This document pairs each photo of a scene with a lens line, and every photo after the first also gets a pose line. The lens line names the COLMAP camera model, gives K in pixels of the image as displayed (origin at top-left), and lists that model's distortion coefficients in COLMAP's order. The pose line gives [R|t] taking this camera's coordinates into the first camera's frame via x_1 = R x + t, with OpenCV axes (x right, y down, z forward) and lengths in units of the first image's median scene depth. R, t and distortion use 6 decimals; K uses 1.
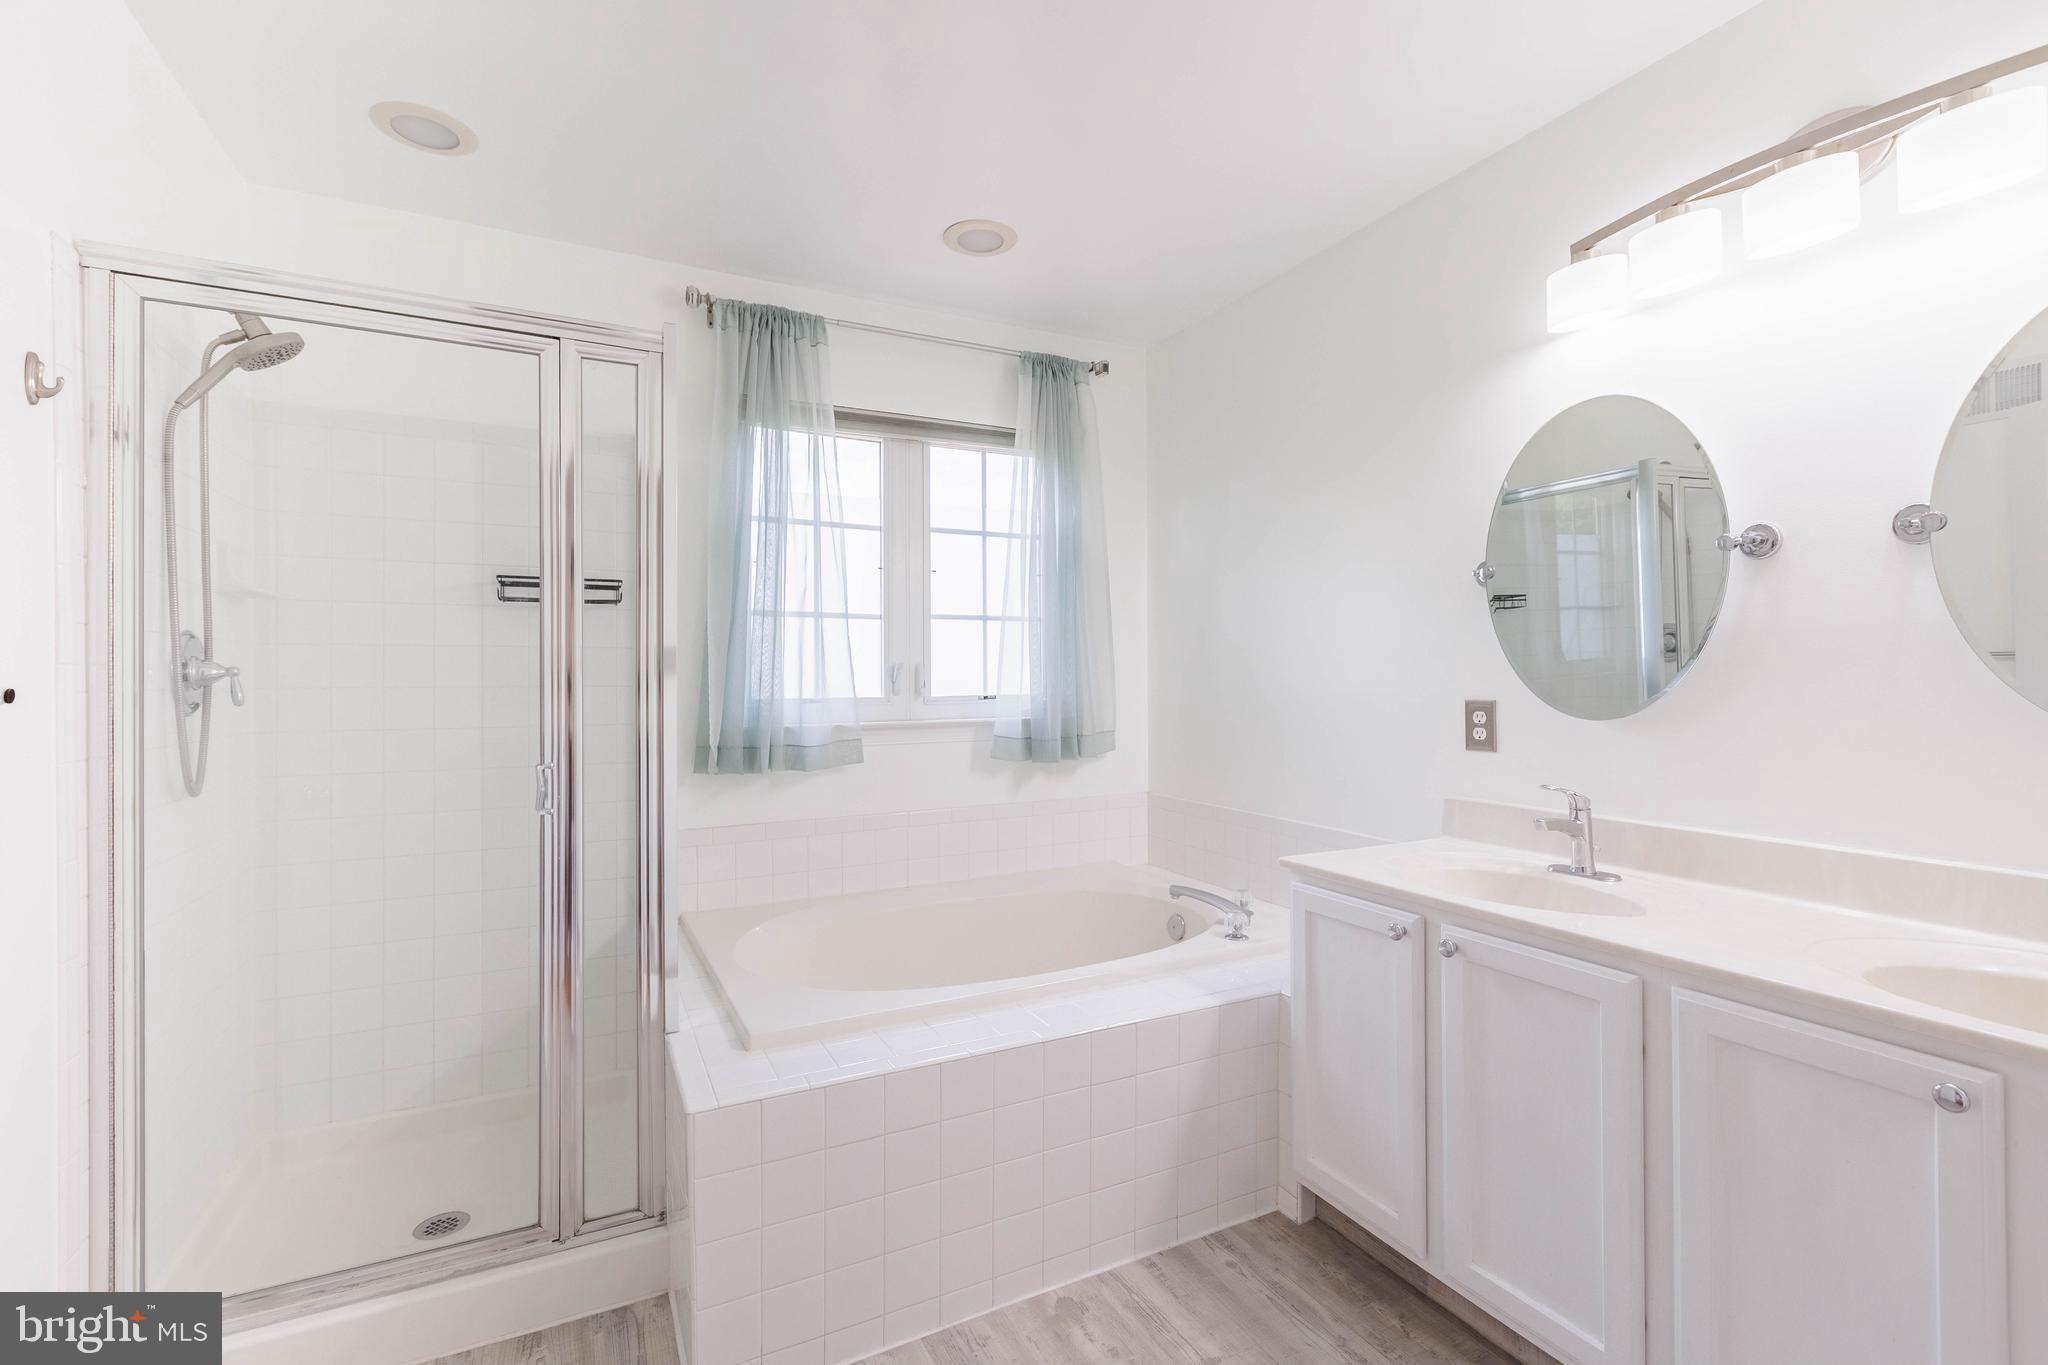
lens RADIAL K [[909.9, 0, 1022.7], [0, 909.9, 678.4], [0, 0, 1]] dist [-0.004206, 0.000026]
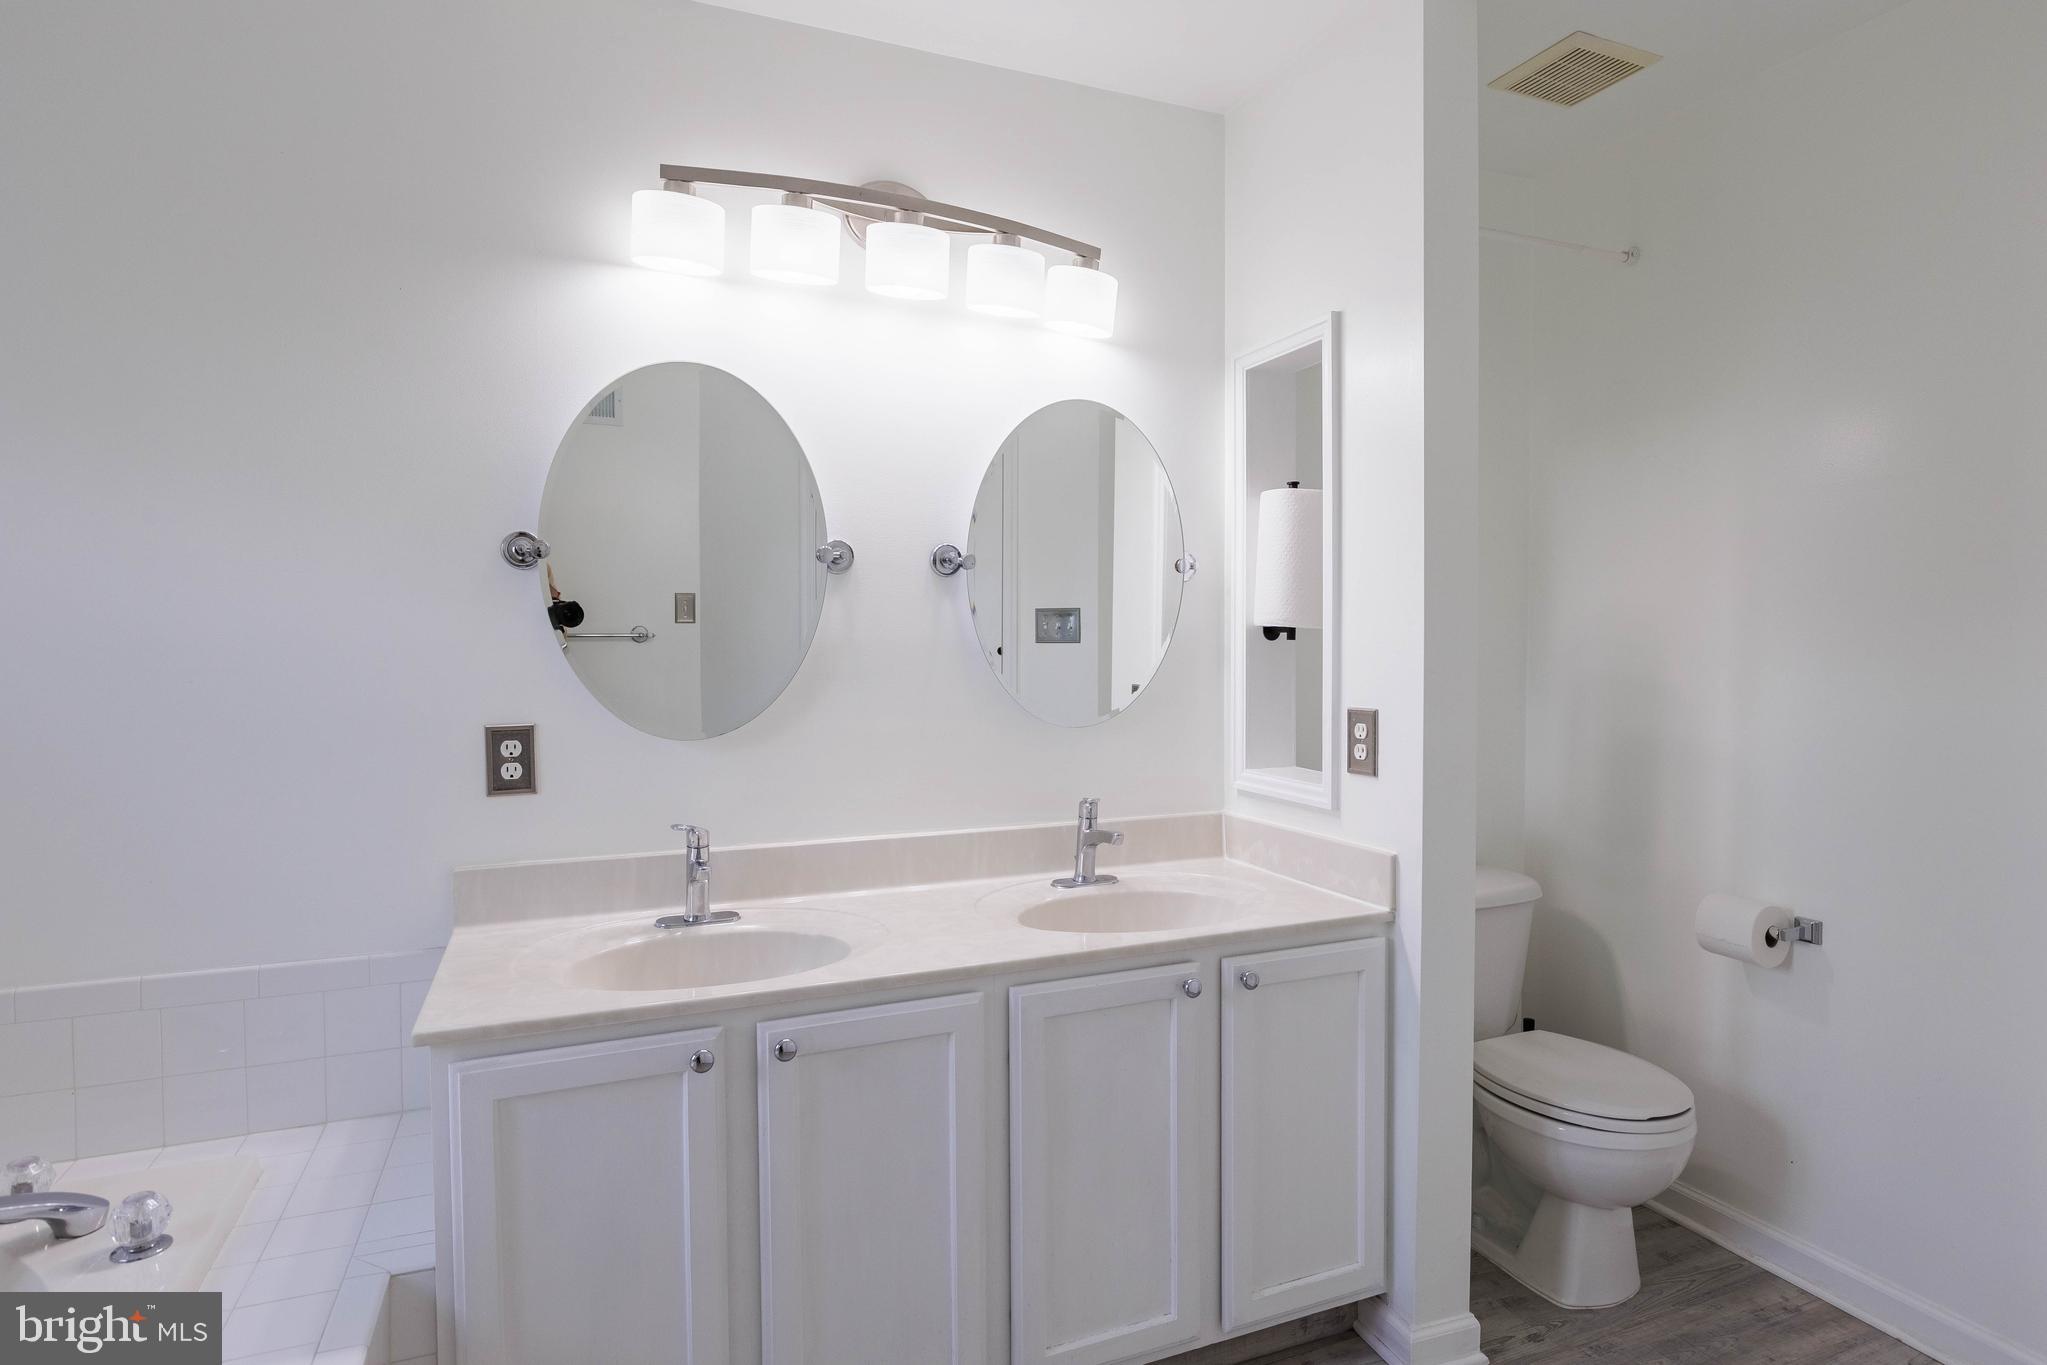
lens RADIAL K [[1074.8, 0, 1023.5], [0, 1074.8, 682.5], [0, 0, 1]] dist [0.042793, 0.000117]
pose [[0.085648, -0.006261, 0.996306, -0.366084], [0.015426, 0.999869, 0.004957, -0.008218], [-0.996206, 0.014944, 0.085733, 0.612617]]
